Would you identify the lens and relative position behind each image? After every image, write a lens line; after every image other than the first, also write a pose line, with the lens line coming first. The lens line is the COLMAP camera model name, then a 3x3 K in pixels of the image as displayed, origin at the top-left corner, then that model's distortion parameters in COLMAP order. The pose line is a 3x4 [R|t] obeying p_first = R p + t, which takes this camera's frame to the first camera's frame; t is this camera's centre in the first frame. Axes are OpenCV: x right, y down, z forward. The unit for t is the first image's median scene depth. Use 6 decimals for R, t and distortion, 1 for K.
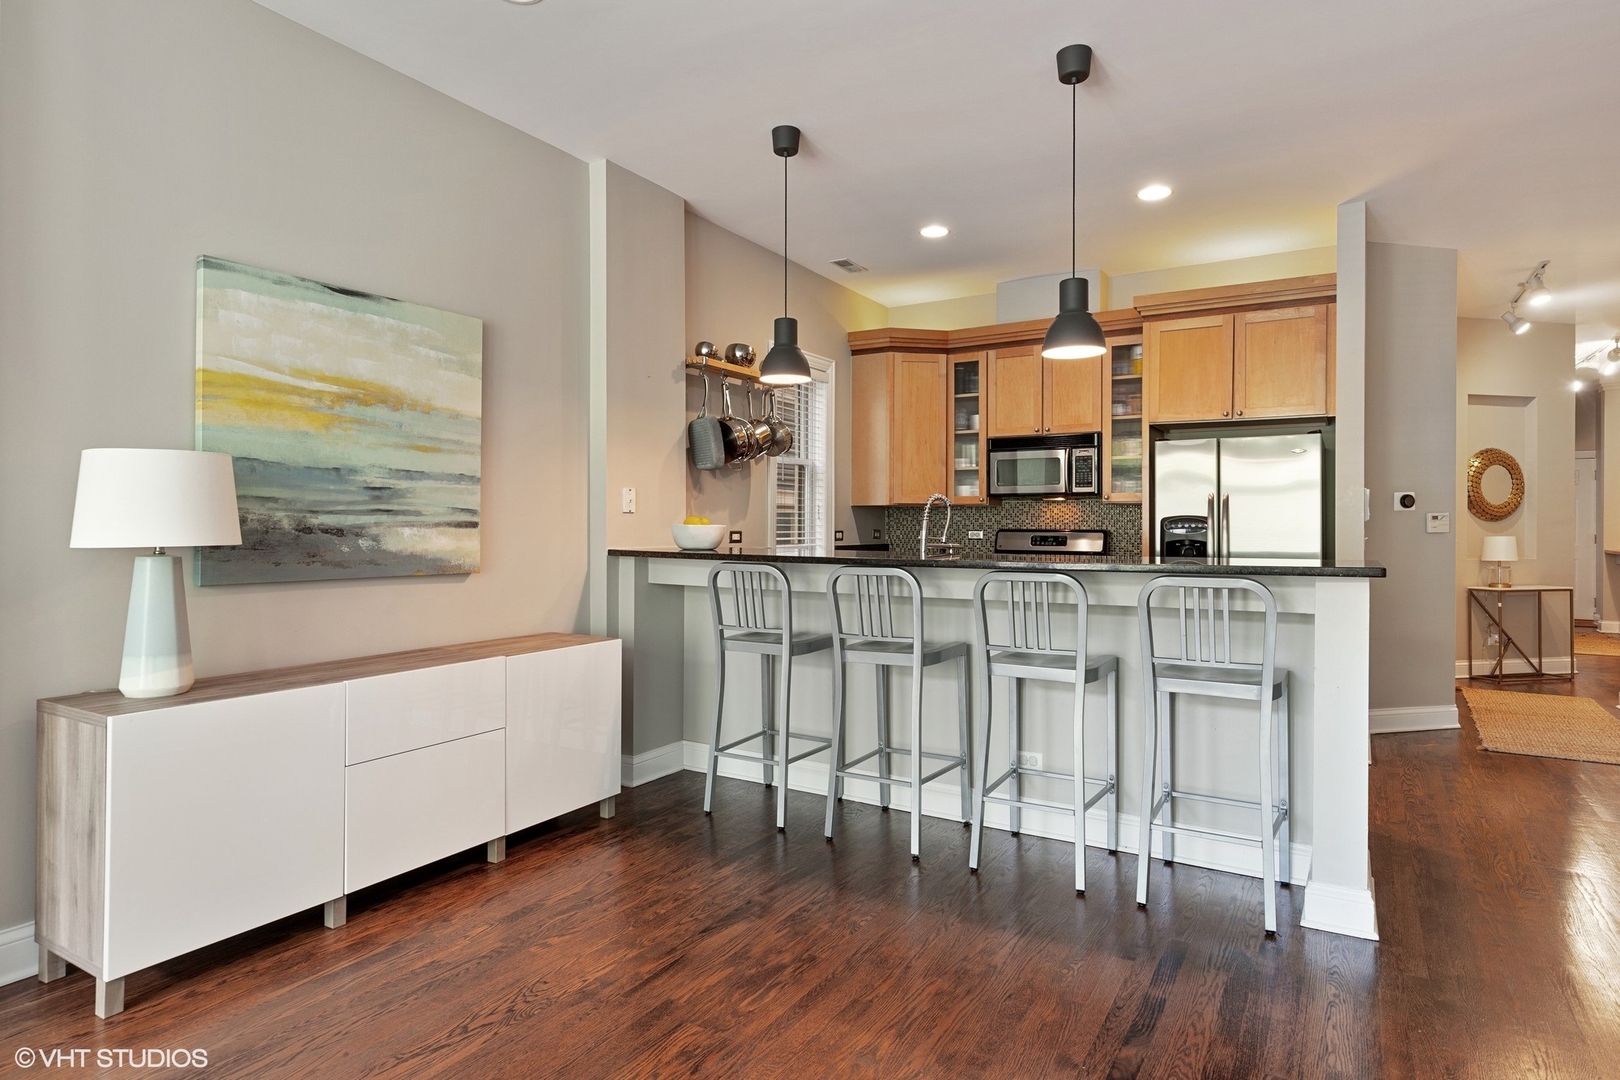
lens RADIAL K [[886.0, 0, 806.4], [0, 886.0, 526.4], [0, 0, 1]] dist [0.003000, -0.001878]
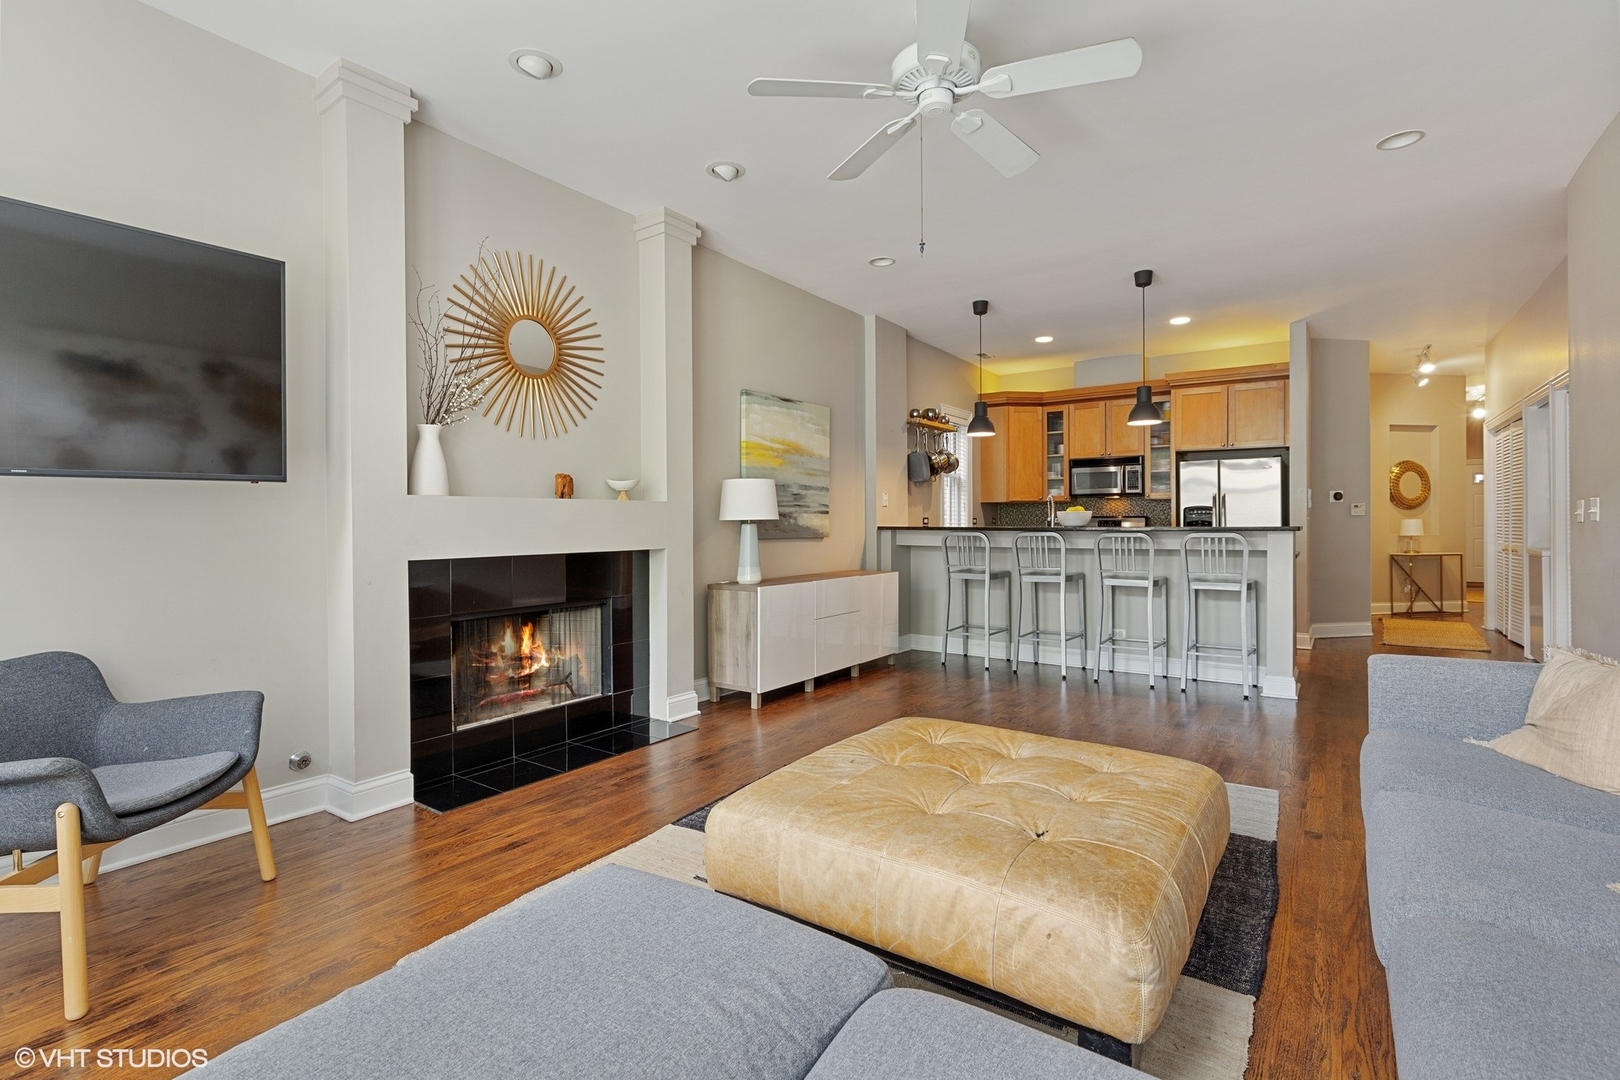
lens RADIAL K [[746.3, 0, 801.8], [0, 746.3, 524.1], [0, 0, 1]] dist [-0.011705, -0.000153]
pose [[0.997269, -0.006483, -0.073564, -0.271306], [0.006602, 0.999977, 0.001374, 0.018818], [0.073554, -0.001856, 0.997290, -0.571058]]
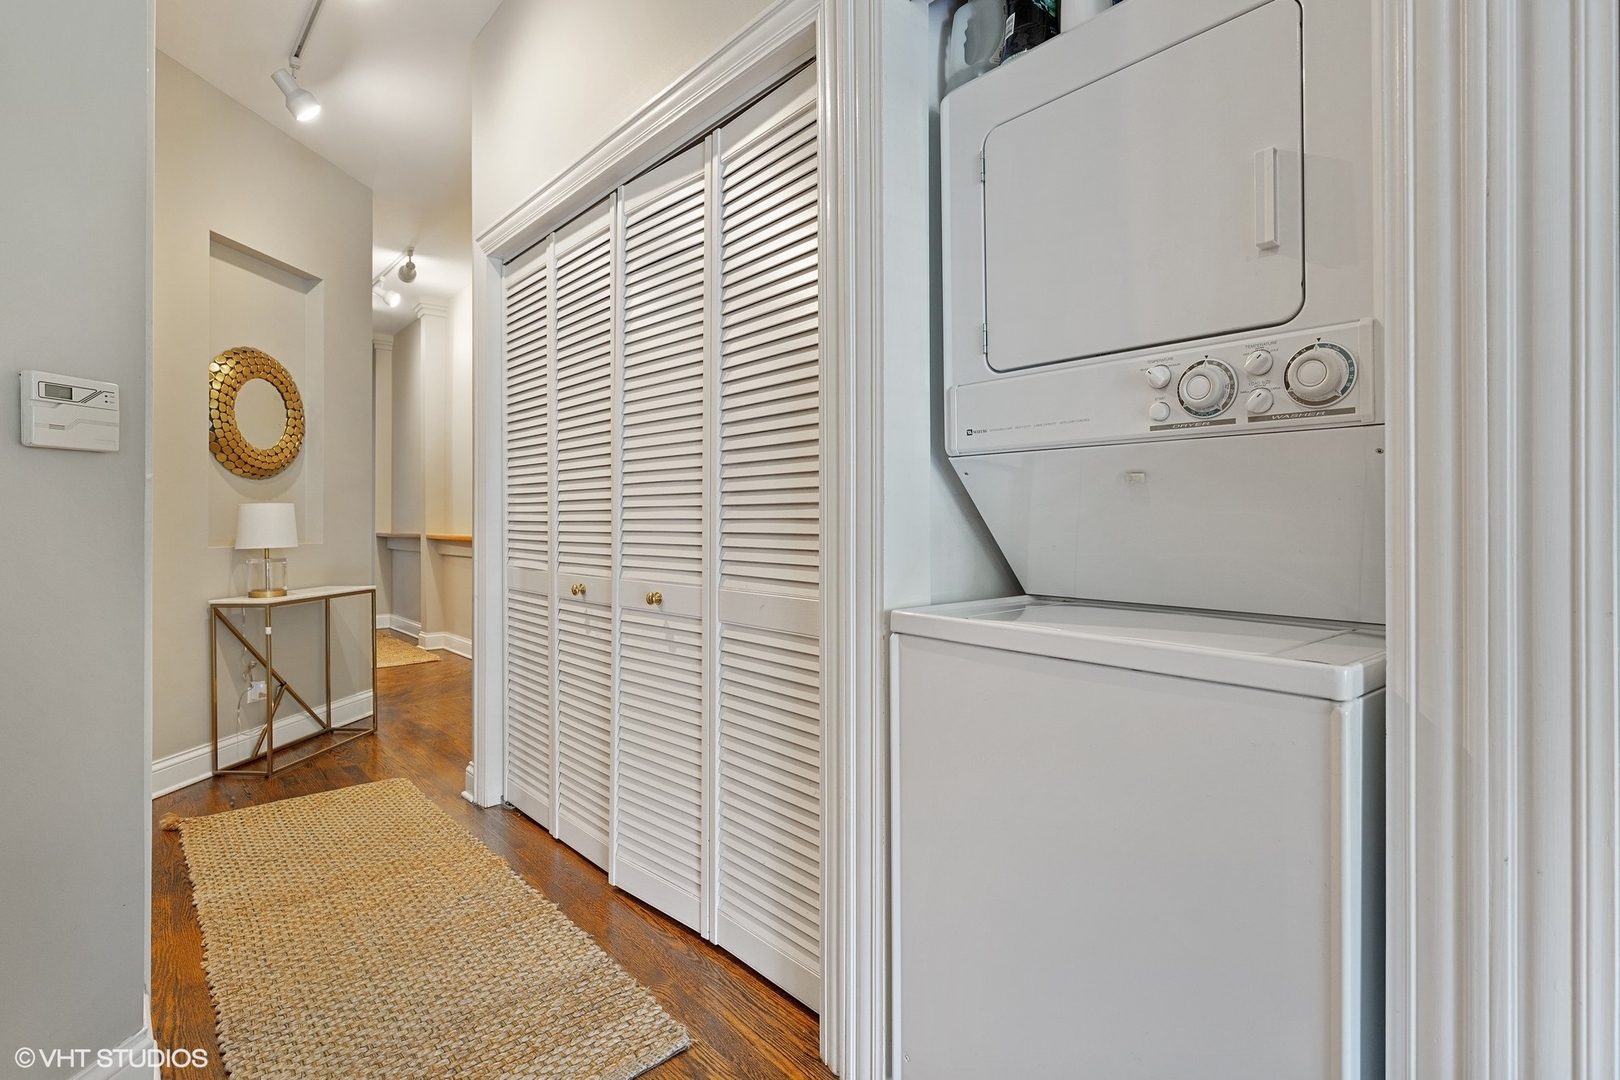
lens RADIAL K [[793.4, 0, 809.0], [0, 793.4, 530.0], [0, 0, 1]] dist [-0.007002, -0.001272]
pose [[0.288819, -0.009447, 0.957337, 0.728048], [-0.005896, 0.999915, 0.011646, 0.035058], [-0.957366, -0.009008, 0.288738, 0.954644]]
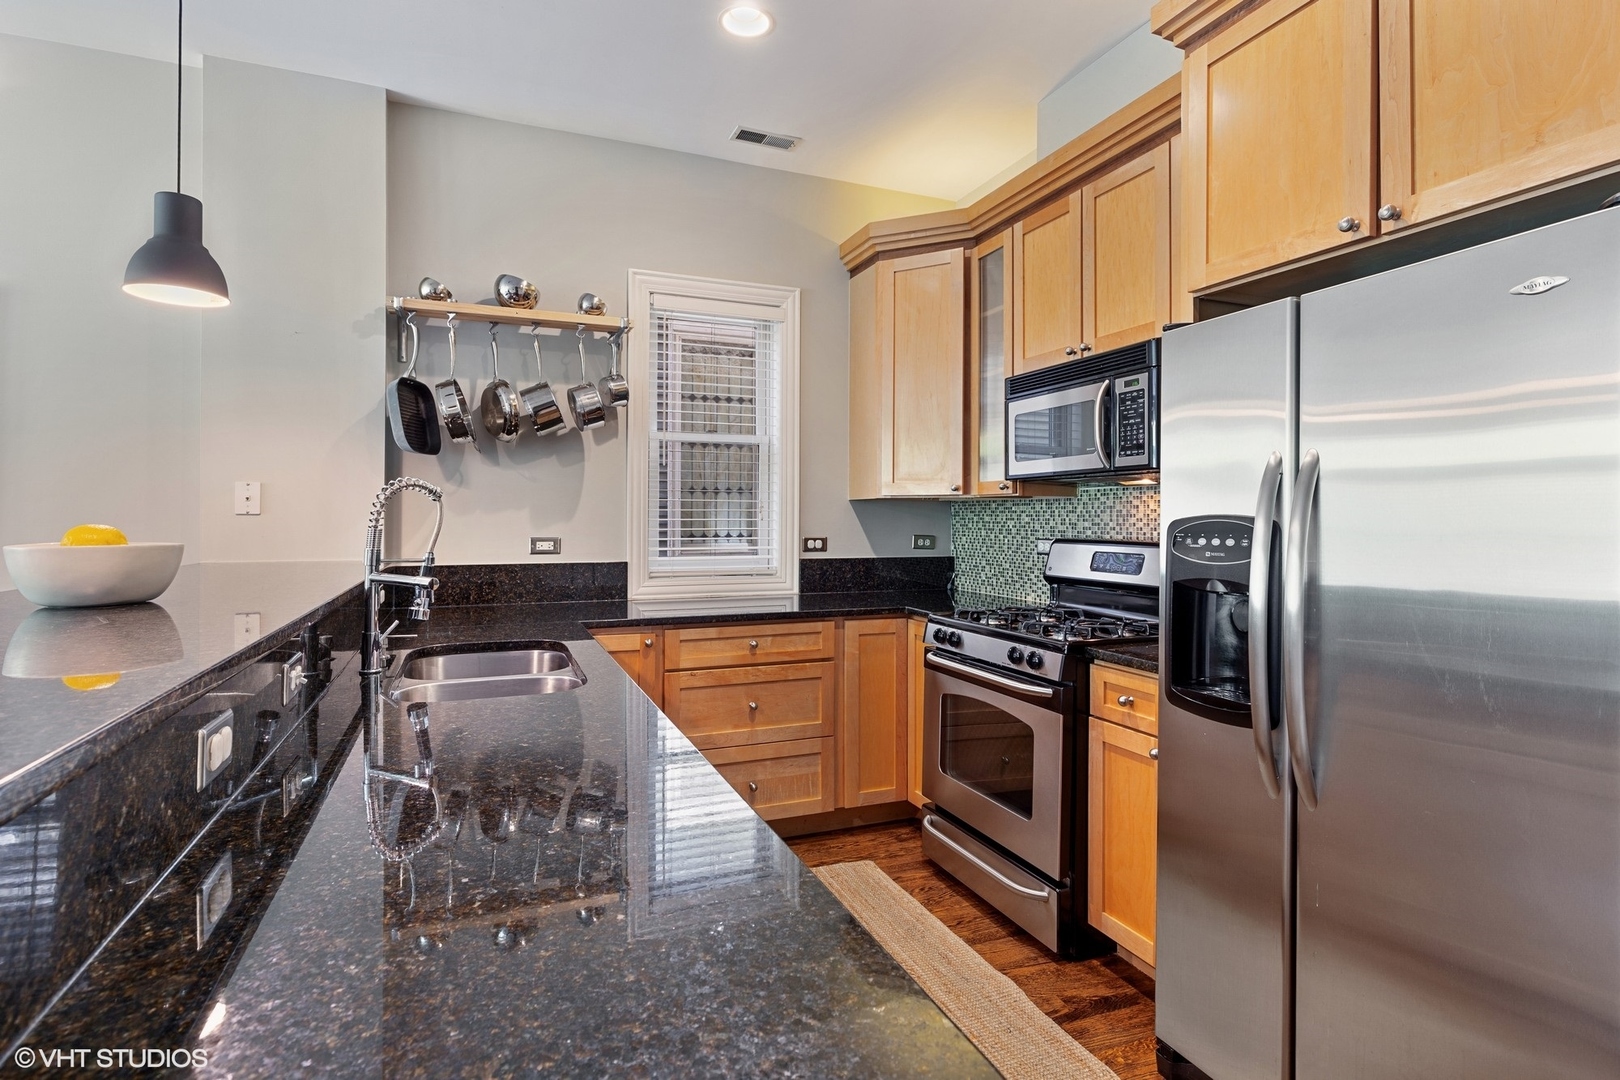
lens RADIAL K [[793.4, 0, 792.3], [0, 793.4, 514.9], [0, 0, 1]] dist [-0.007002, -0.001272]
pose [[0.802326, -0.002309, -0.596882, 0.599432], [-0.002234, 0.999974, -0.006871, -0.012334], [0.596882, 0.006847, 0.802300, 0.771136]]
